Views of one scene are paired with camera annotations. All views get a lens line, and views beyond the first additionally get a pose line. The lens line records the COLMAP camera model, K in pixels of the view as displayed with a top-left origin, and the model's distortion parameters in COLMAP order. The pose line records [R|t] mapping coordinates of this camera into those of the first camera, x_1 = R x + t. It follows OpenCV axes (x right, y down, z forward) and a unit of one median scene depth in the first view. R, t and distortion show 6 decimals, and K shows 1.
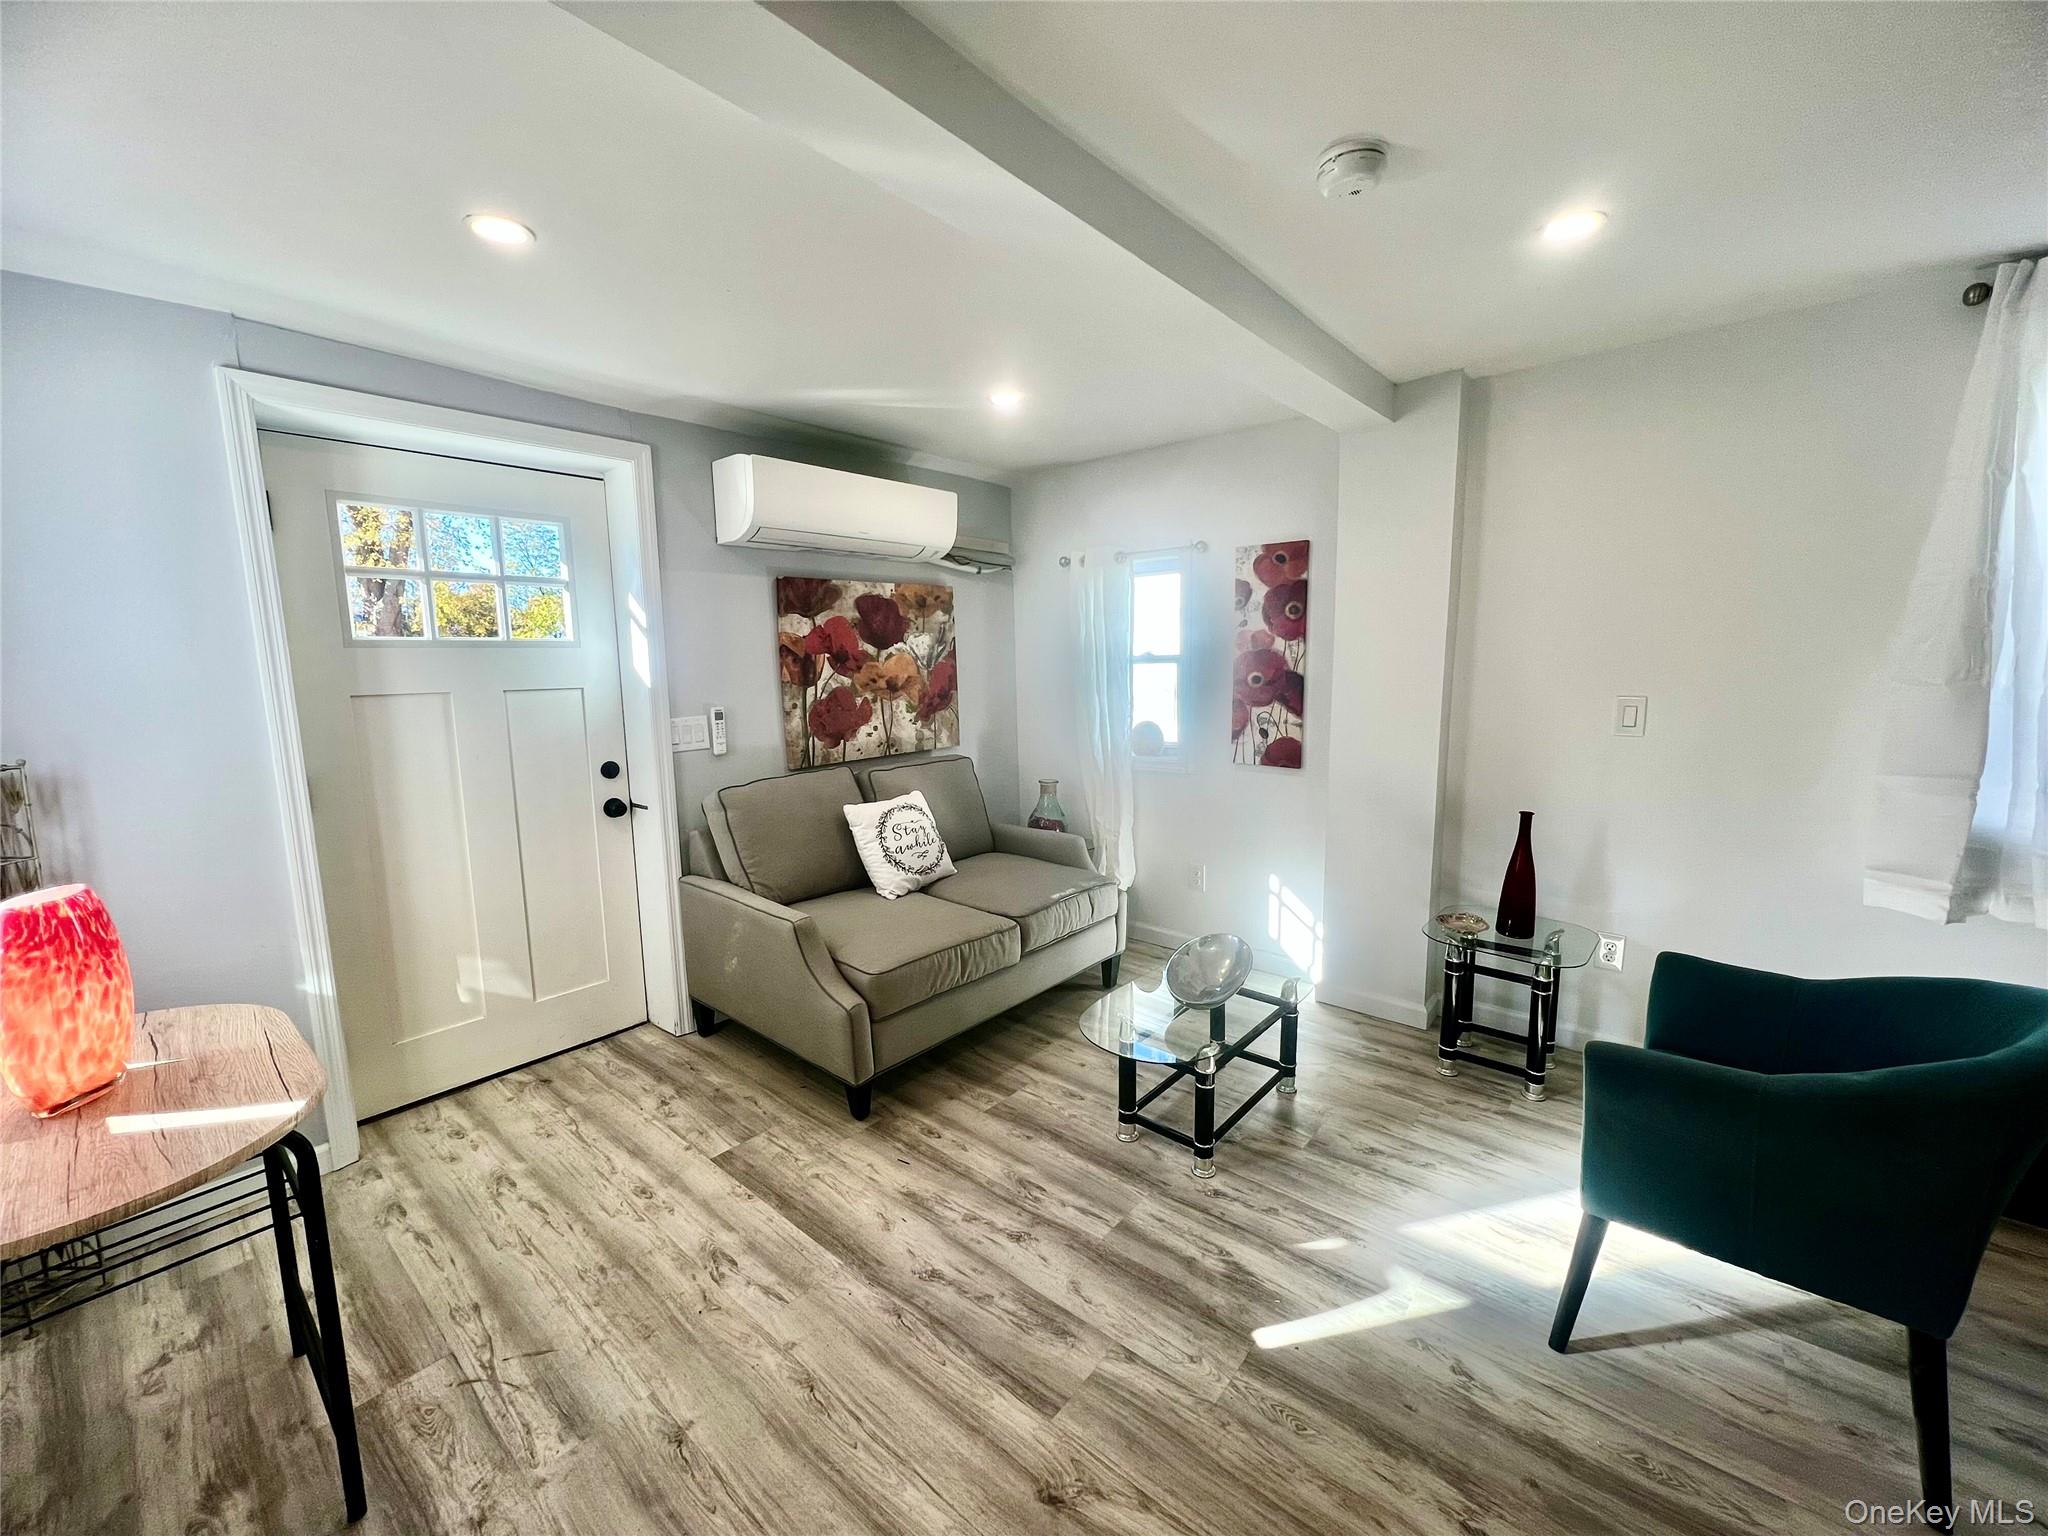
lens RADIAL K [[808.7, 0, 1022.3], [0, 808.7, 771.0], [0, 0, 1]] dist [-0.001757, -0.000212]
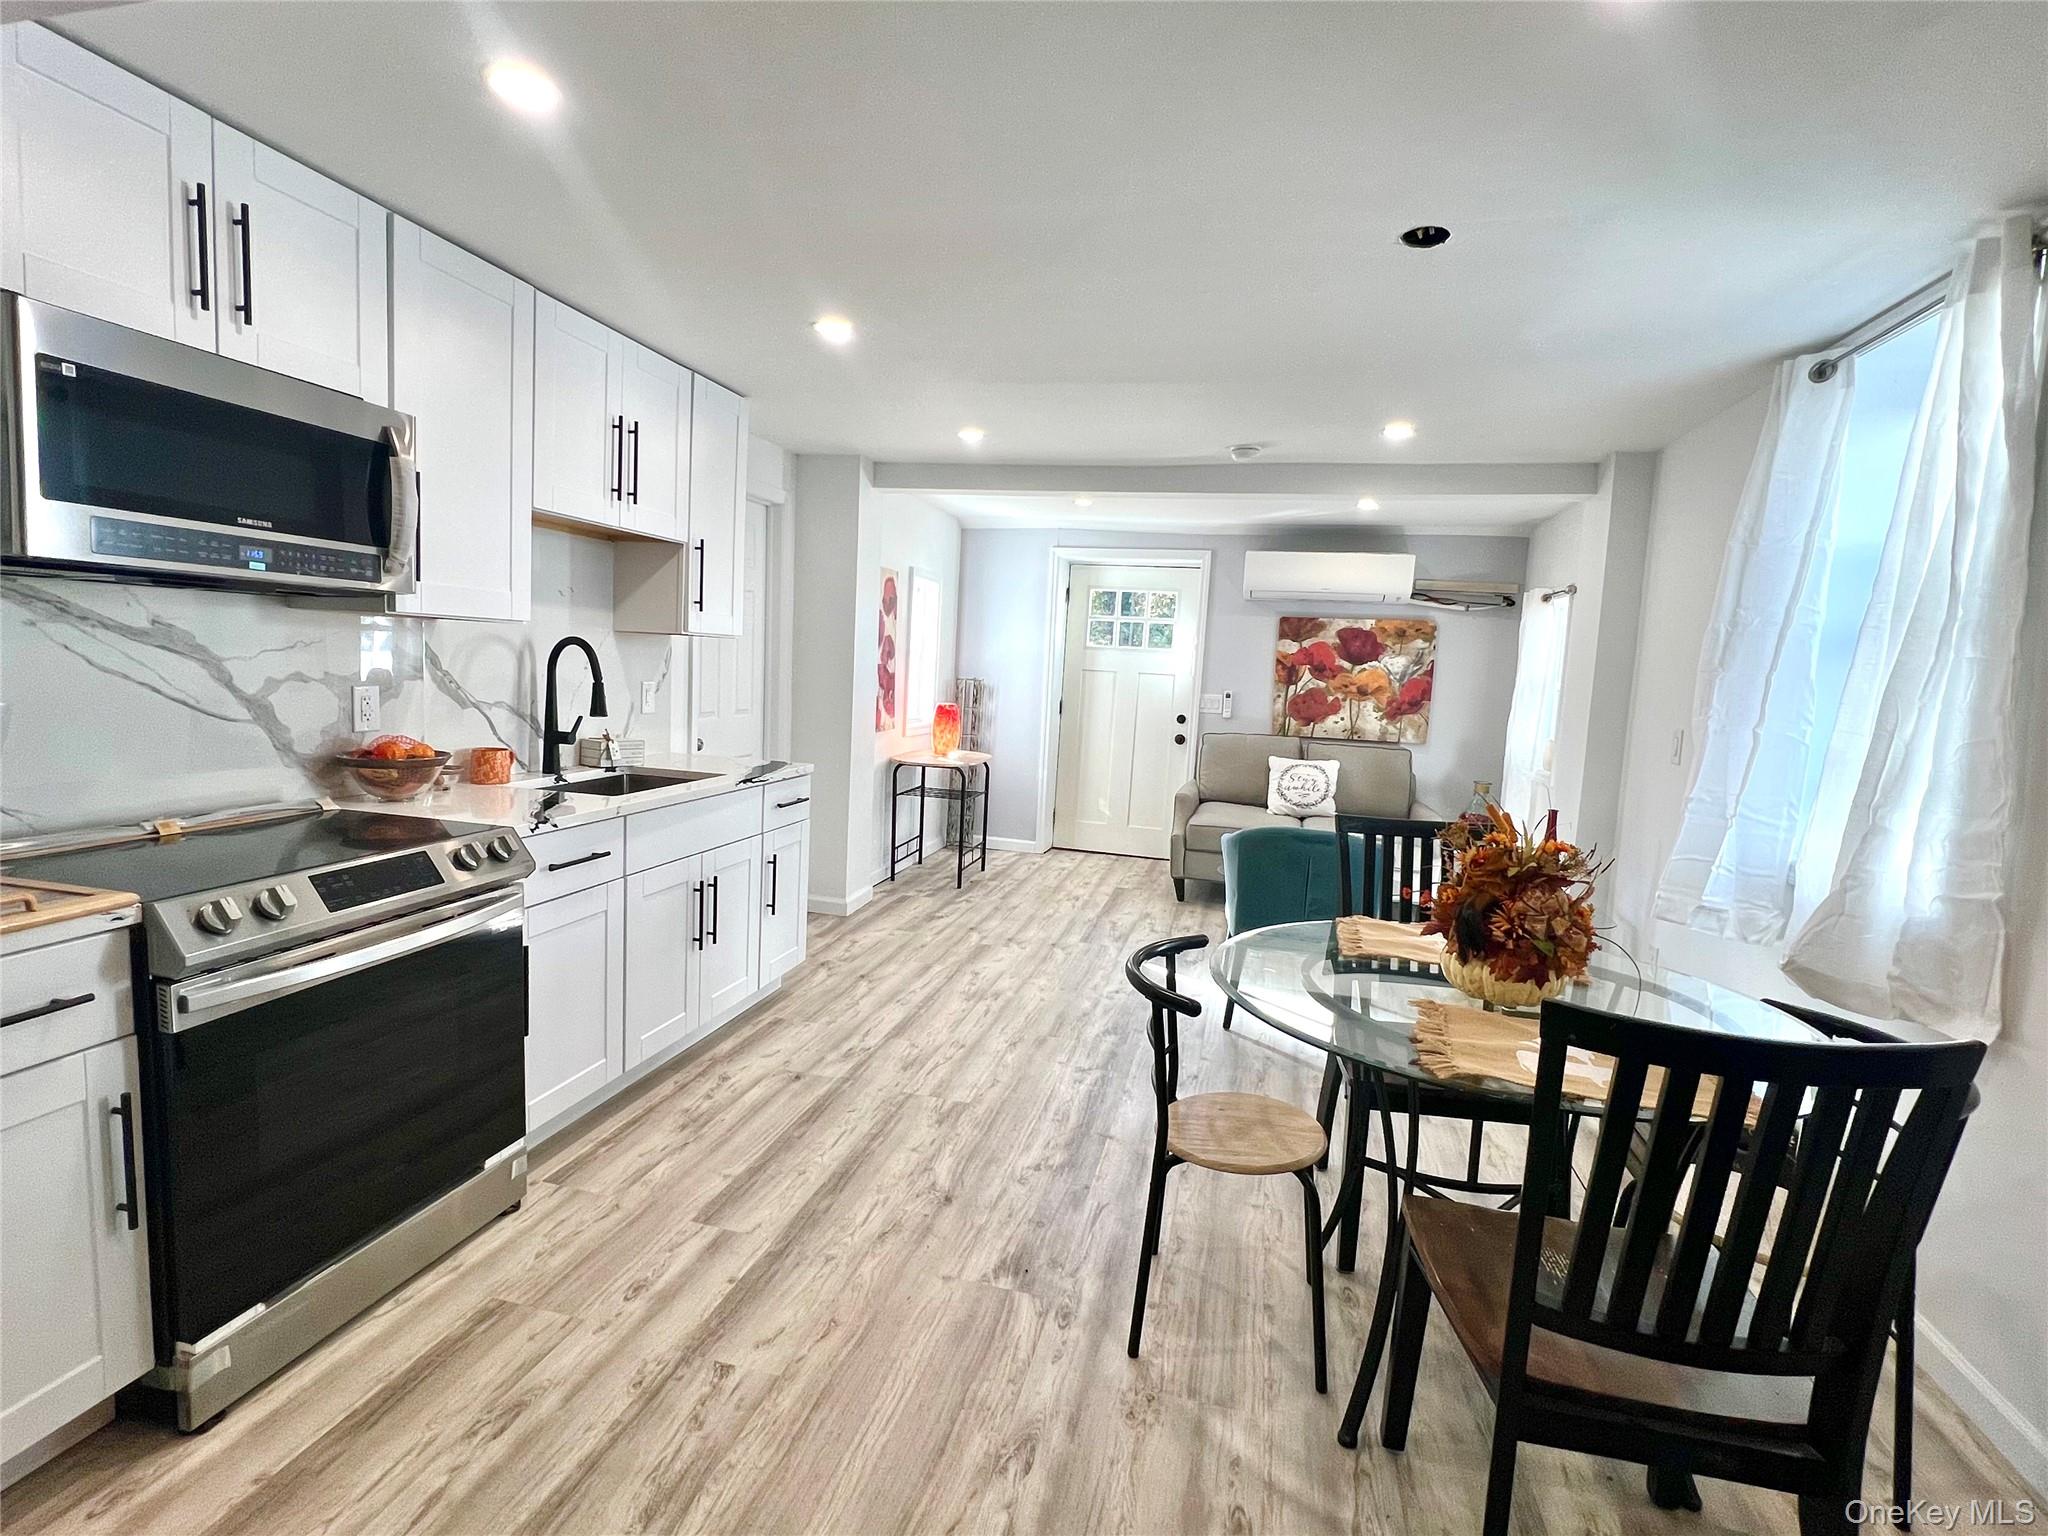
lens RADIAL K [[964.4, 0, 1007.2], [0, 964.4, 761.1], [0, 0, 1]] dist [-0.002839, -0.001044]
pose [[0.438413, 0.135290, -0.888533, 1.139878], [-0.185350, 0.980965, 0.057910, 0.034195], [0.879454, 0.139301, 0.455143, -0.315269]]
